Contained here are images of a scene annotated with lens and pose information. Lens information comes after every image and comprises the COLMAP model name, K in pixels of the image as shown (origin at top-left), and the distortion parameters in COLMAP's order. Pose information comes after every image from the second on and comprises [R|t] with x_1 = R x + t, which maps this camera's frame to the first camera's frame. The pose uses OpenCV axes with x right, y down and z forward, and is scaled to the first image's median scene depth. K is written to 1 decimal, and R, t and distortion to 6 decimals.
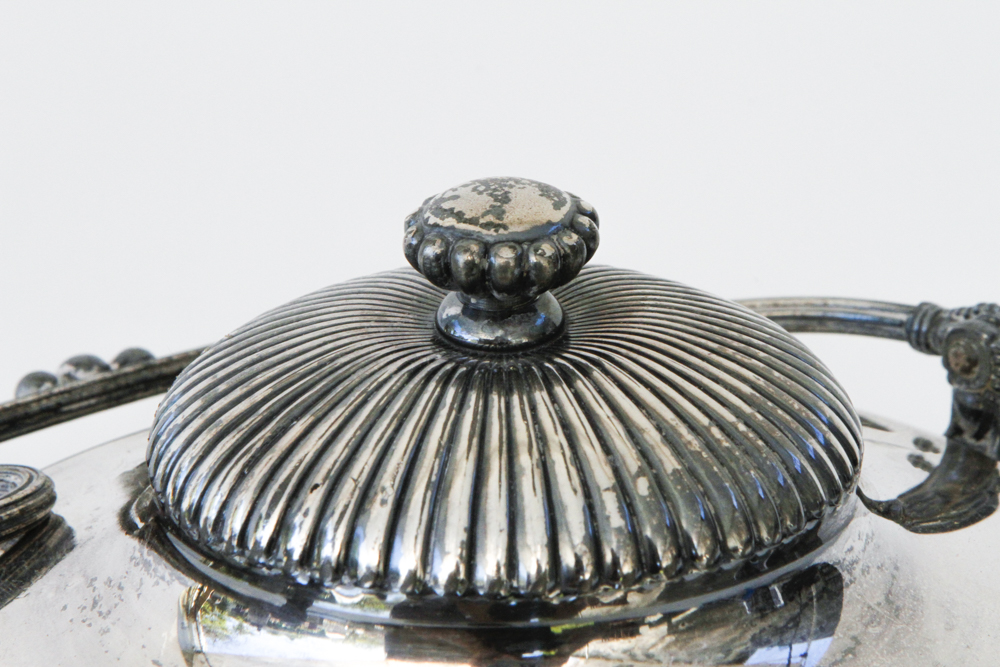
lens RADIAL K [[3268.1, 0, 500.0], [0, 3268.1, 333.5], [0, 0, 1]] dist [0.323828, 2.042897]
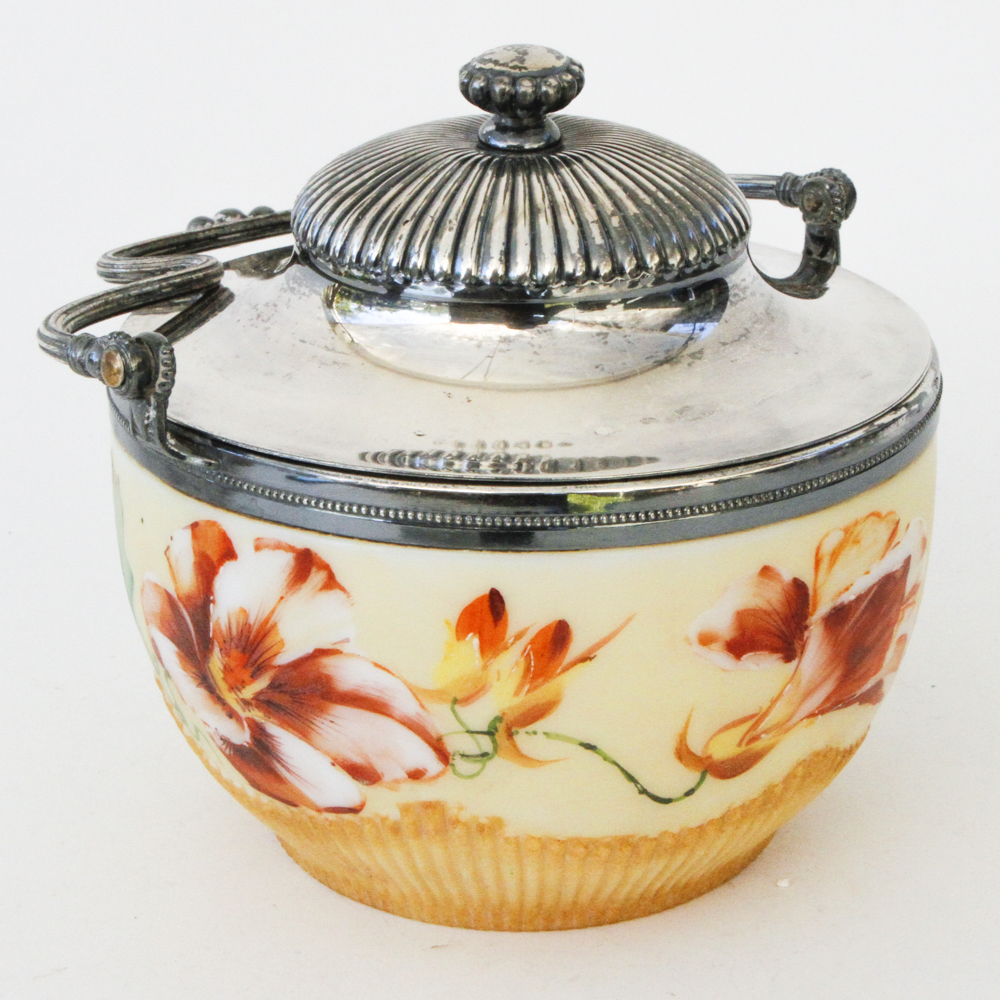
lens RADIAL K [[2492.9, 0, 500.0], [0, 2492.9, 500.0], [0, 0, 1]] dist [-0.075132, -0.266886]
pose [[0.999735, 0.006430, 0.022119, -0.035576], [-0.006951, 0.999698, 0.023589, 0.145390], [-0.021961, -0.023737, 0.999477, -0.188027]]
